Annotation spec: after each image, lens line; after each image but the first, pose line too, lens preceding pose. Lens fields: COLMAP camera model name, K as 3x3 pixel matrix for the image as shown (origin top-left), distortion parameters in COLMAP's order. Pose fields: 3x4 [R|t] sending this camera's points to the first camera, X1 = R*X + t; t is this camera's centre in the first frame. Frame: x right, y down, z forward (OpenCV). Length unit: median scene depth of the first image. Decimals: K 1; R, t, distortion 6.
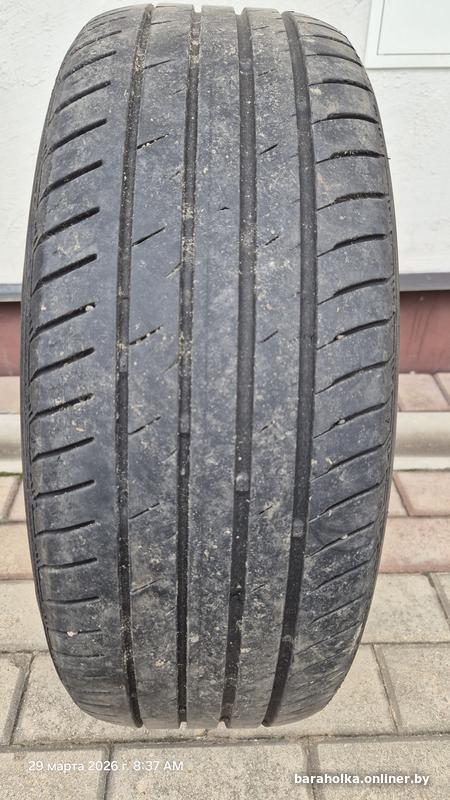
lens RADIAL K [[546.6, 0, 225.0], [0, 546.6, 400.0], [0, 0, 1]] dist [0.071021, -0.069415]
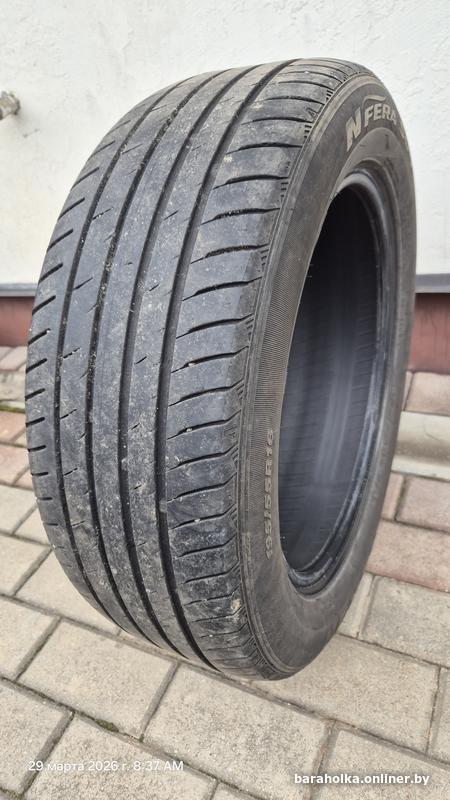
lens RADIAL K [[546.6, 0, 225.0], [0, 546.6, 400.0], [0, 0, 1]] dist [0.071021, -0.069415]
pose [[0.865310, 0.113897, -0.488125, 0.905111], [-0.095390, 0.993463, 0.062711, -0.119343], [0.492077, -0.007702, 0.870518, -0.071061]]
